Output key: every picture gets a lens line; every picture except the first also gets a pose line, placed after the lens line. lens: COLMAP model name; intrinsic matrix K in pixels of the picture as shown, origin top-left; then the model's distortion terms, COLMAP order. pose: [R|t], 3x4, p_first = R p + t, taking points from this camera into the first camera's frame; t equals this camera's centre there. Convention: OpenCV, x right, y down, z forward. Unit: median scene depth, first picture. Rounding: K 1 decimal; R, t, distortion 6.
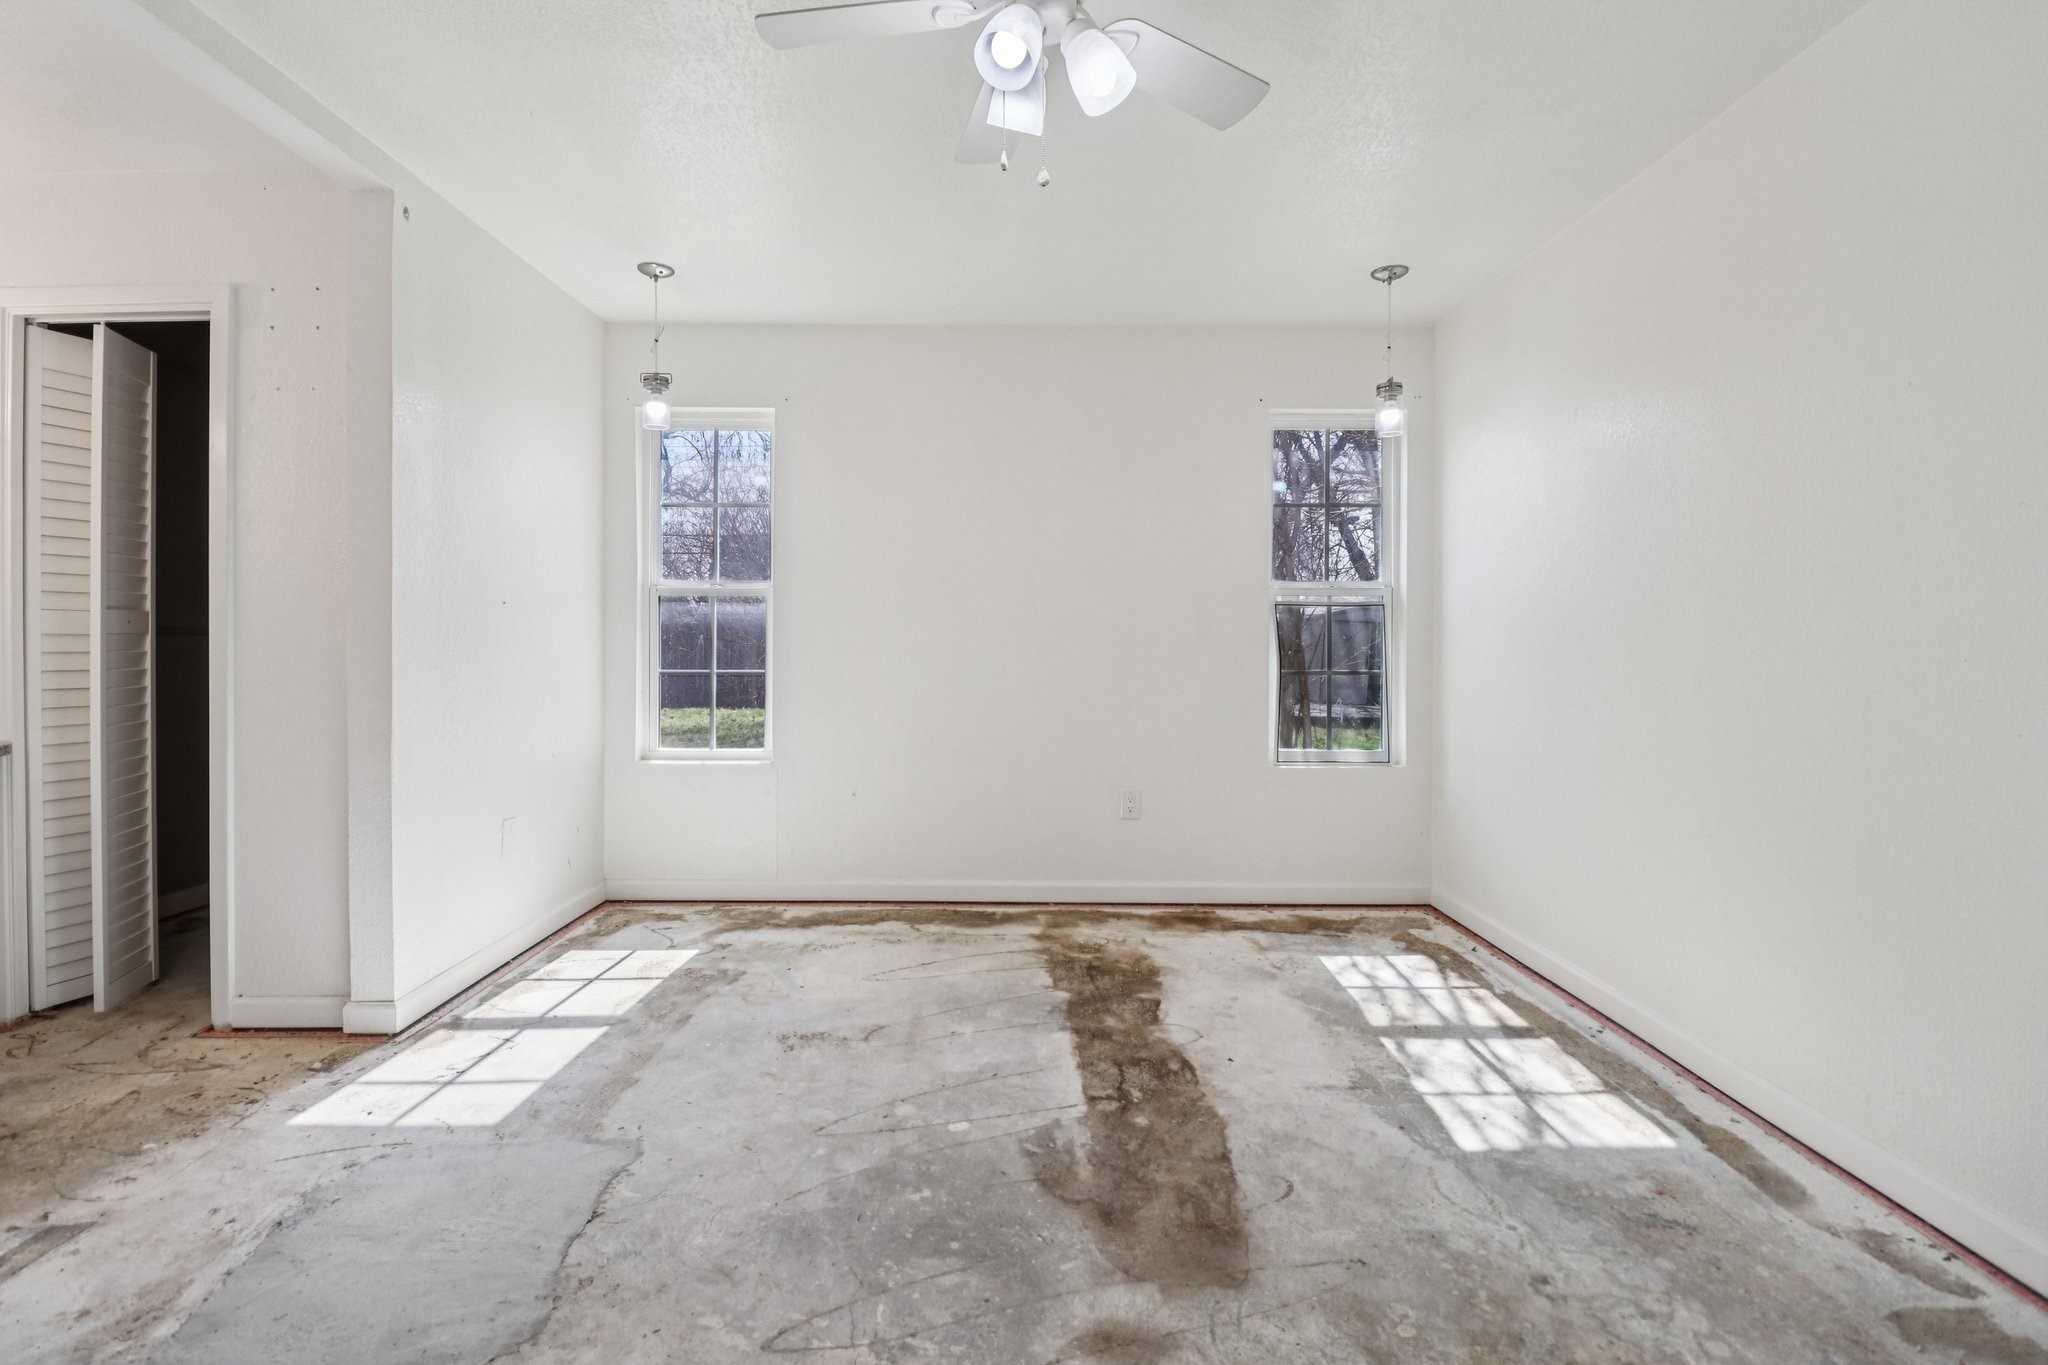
lens RADIAL K [[943.7, 0, 1023.1], [0, 943.7, 641.6], [0, 0, 1]] dist [-0.001618, -0.012348]
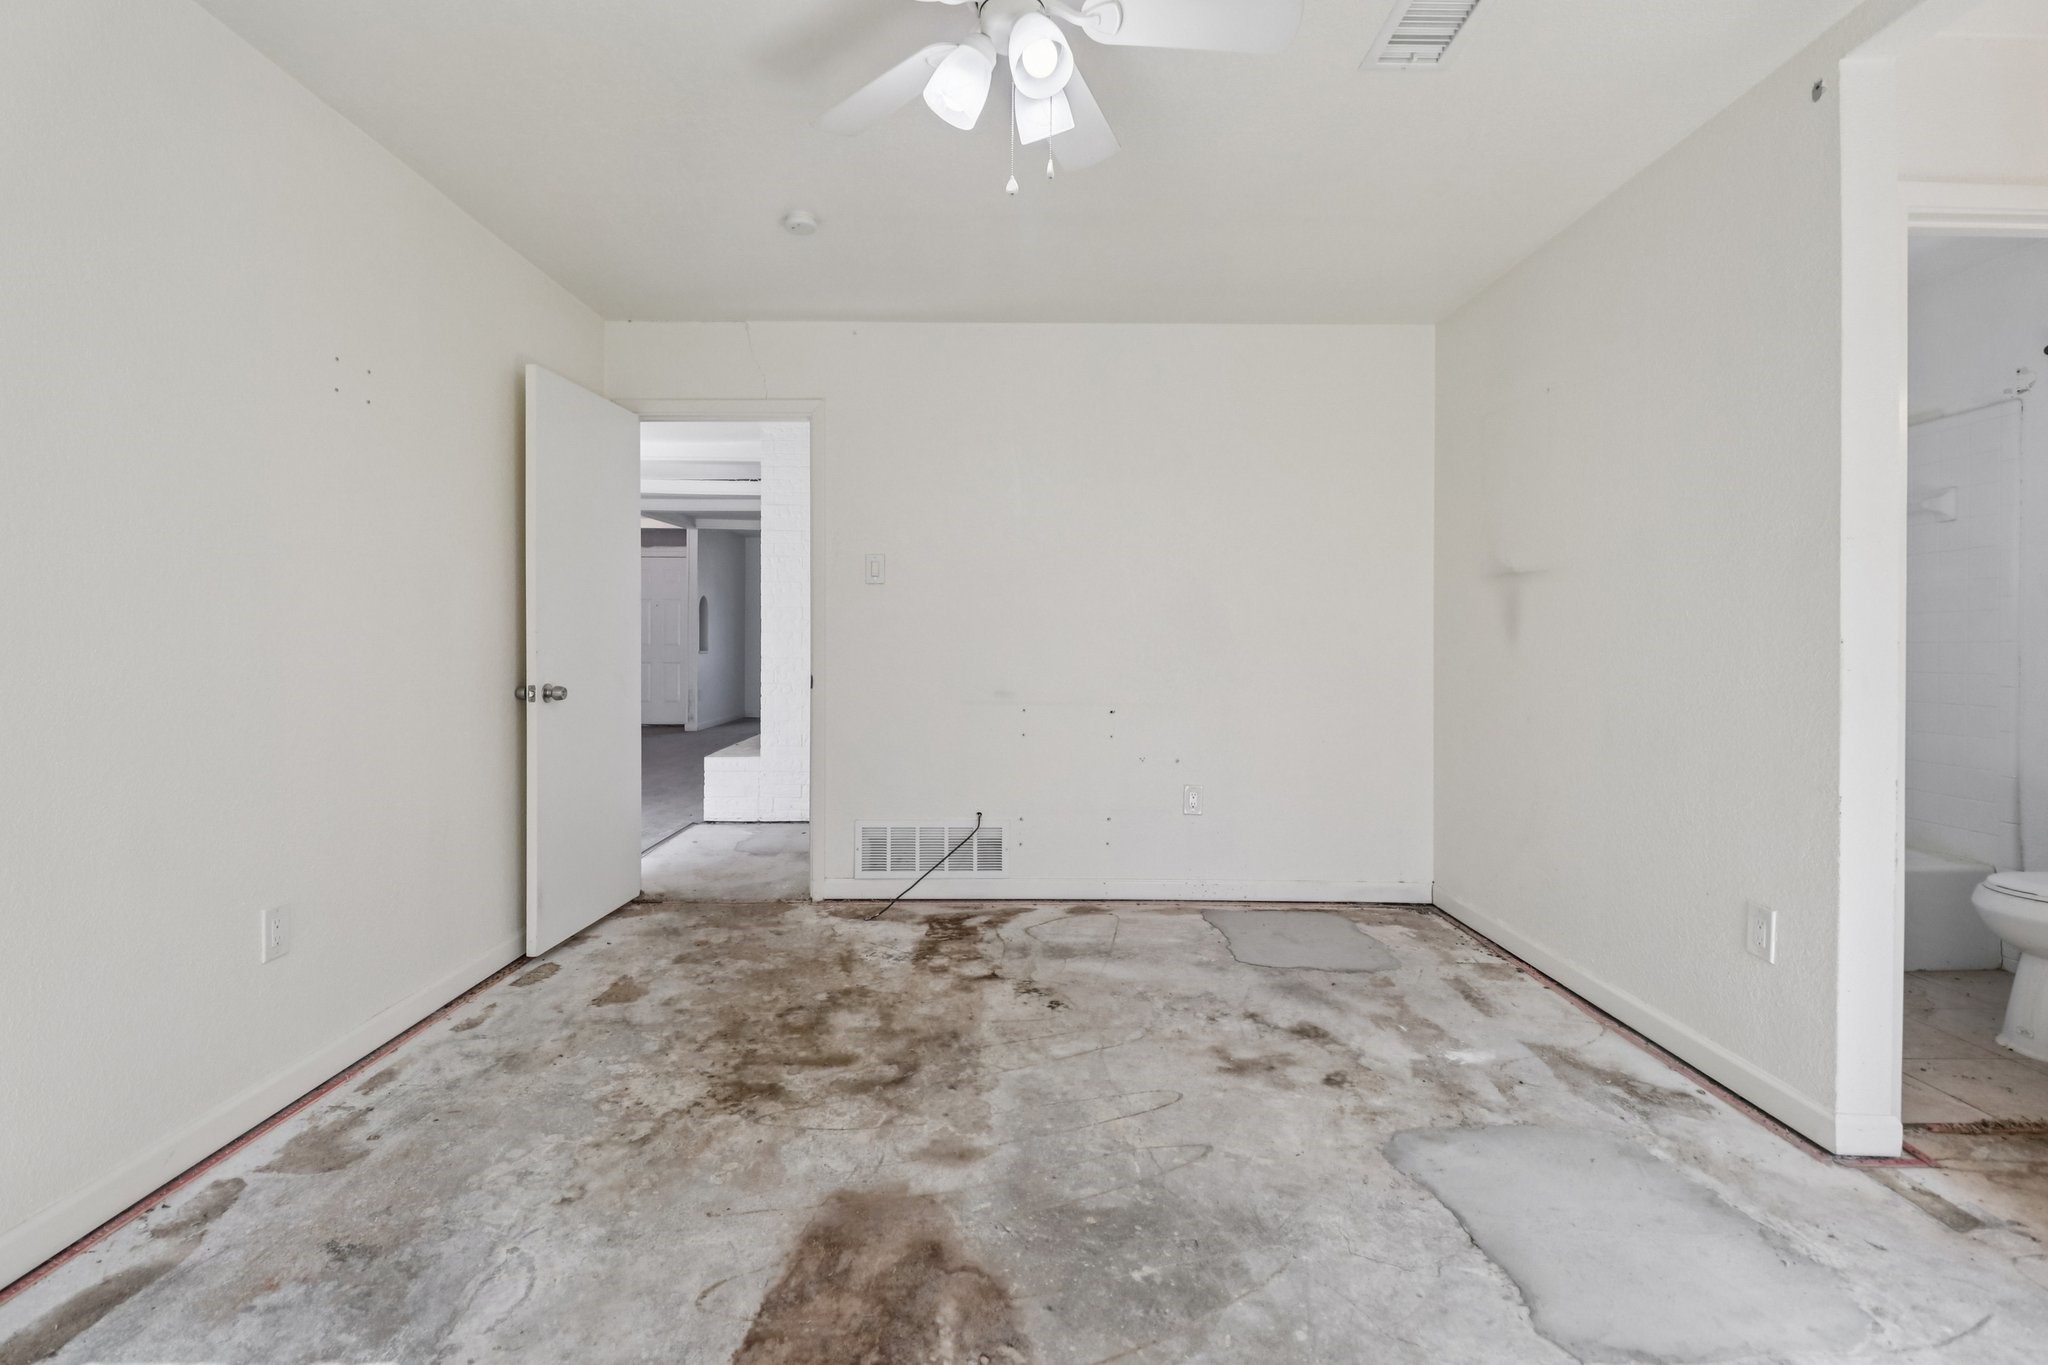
lens RADIAL K [[978.4, 0, 1016.1], [0, 978.4, 646.6], [0, 0, 1]] dist [-0.001044, -0.000787]
pose [[-0.999957, -0.008129, 0.004552, 0.006685], [-0.008083, 0.999918, 0.009933, -0.001721], [-0.004632, 0.009895, -0.999940, 1.401140]]
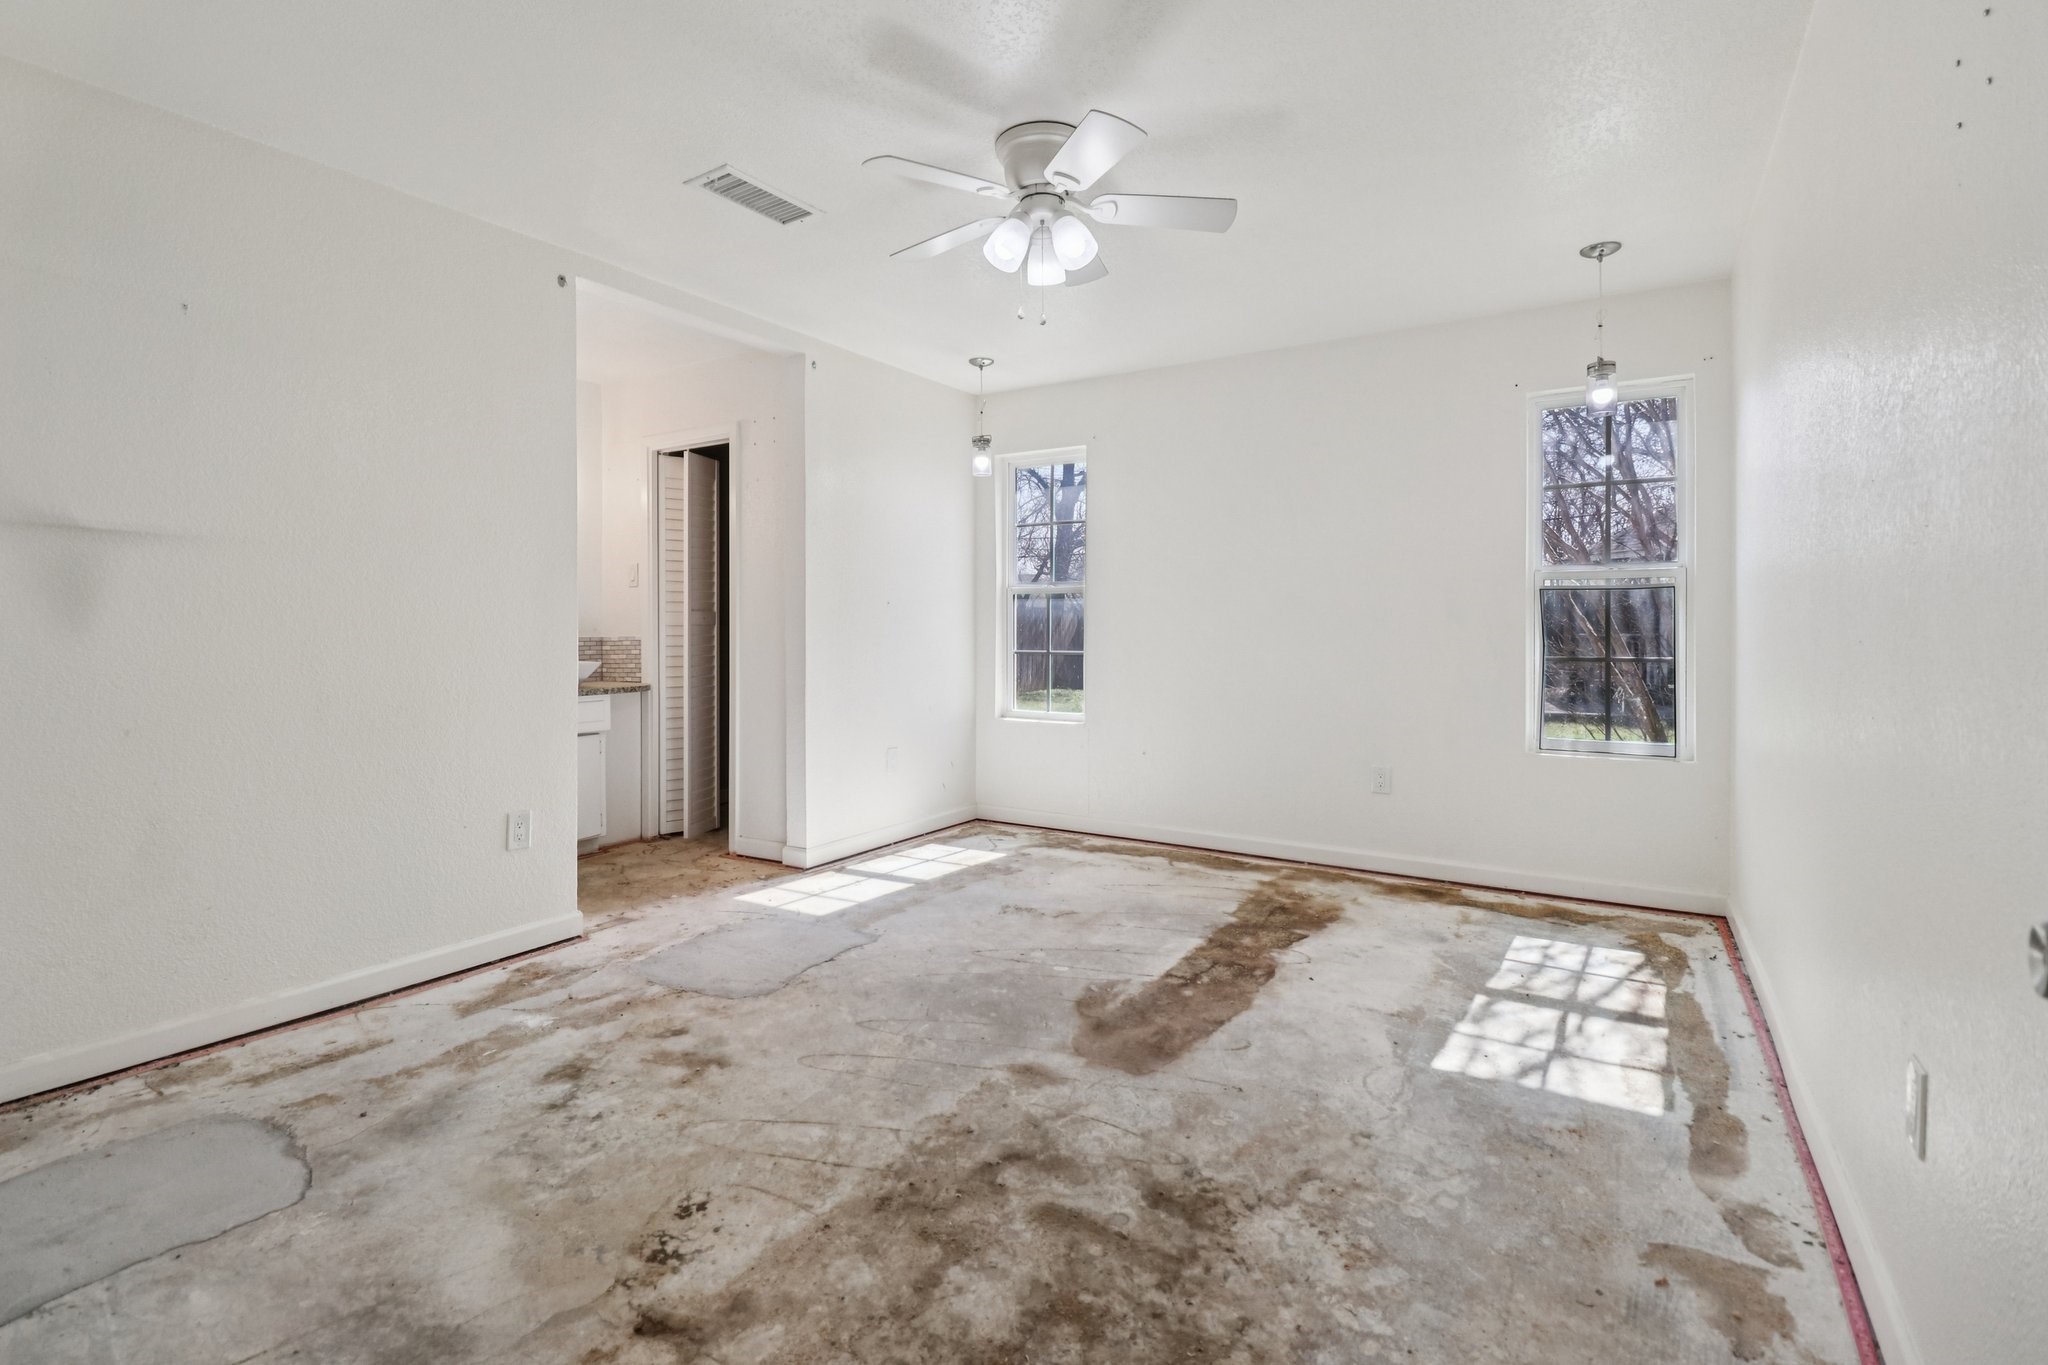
lens RADIAL K [[948.3, 0, 1014.4], [0, 948.3, 627.0], [0, 0, 1]] dist [-0.001266, -0.012656]
pose [[0.844773, -0.003975, -0.535110, 0.539915], [0.002311, 0.999990, -0.003779, 0.003779], [0.535120, 0.001956, 0.844774, -0.208362]]
